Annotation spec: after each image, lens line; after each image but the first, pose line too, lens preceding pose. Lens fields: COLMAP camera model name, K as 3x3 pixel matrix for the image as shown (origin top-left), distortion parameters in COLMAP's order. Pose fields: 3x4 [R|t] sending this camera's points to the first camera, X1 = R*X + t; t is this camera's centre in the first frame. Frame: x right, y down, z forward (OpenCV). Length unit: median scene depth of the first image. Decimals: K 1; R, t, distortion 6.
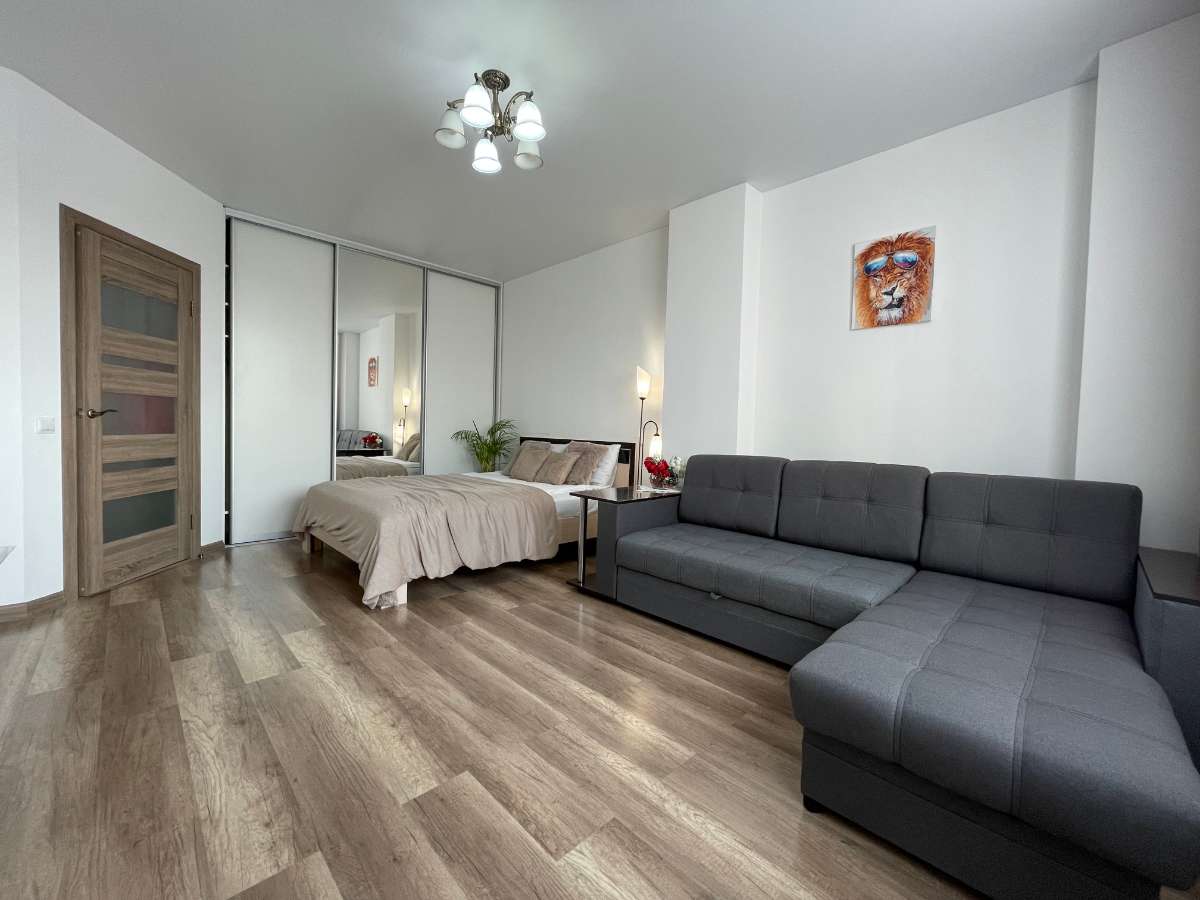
lens RADIAL K [[481.8, 0, 600.3], [0, 481.8, 442.5], [0, 0, 1]] dist [-0.000964, 0.000354]
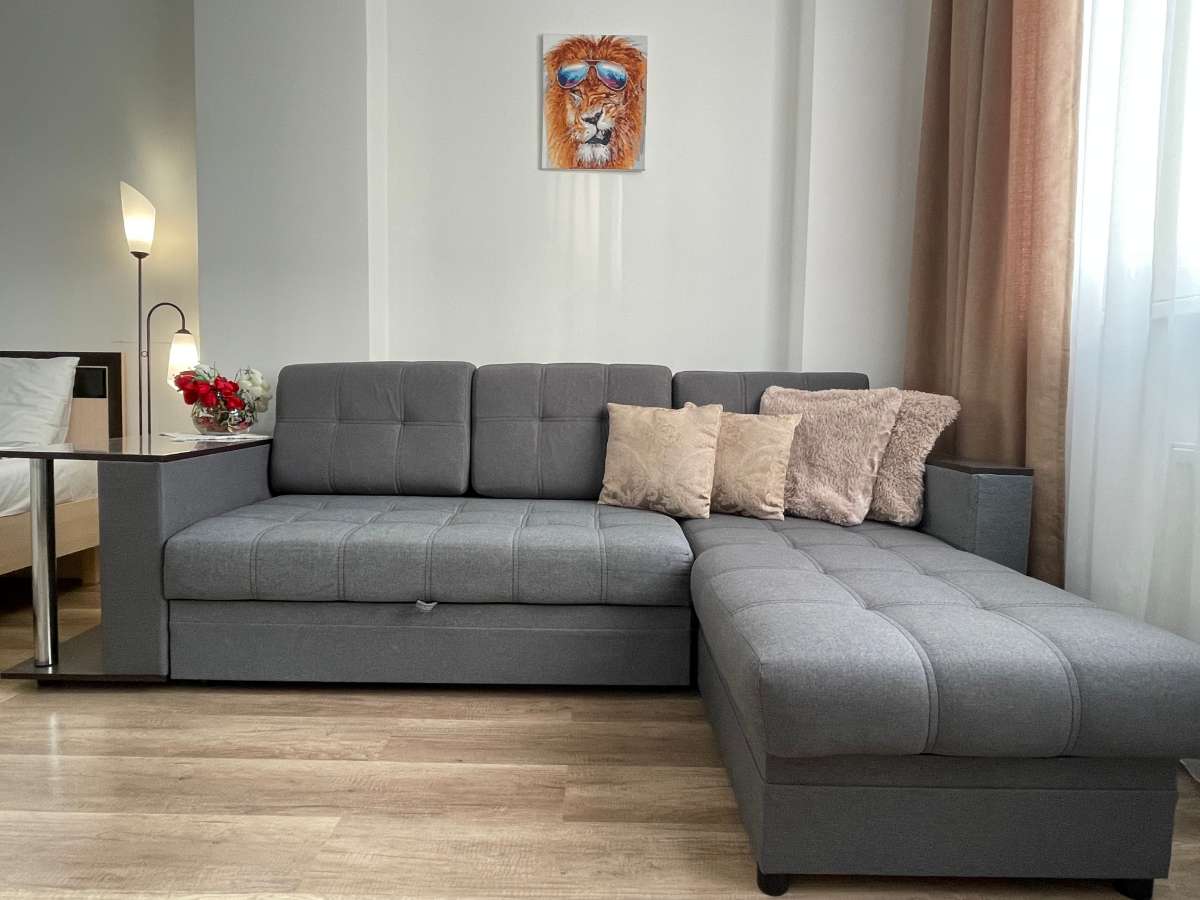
lens RADIAL K [[707.1, 0, 601.6], [0, 707.1, 440.7], [0, 0, 1]] dist [-0.001556, -0.000613]
pose [[0.708192, -0.066646, 0.702867, -0.130411], [0.023250, 0.997196, 0.071129, 0.074226], [-0.705637, -0.034032, 0.707756, 0.270707]]
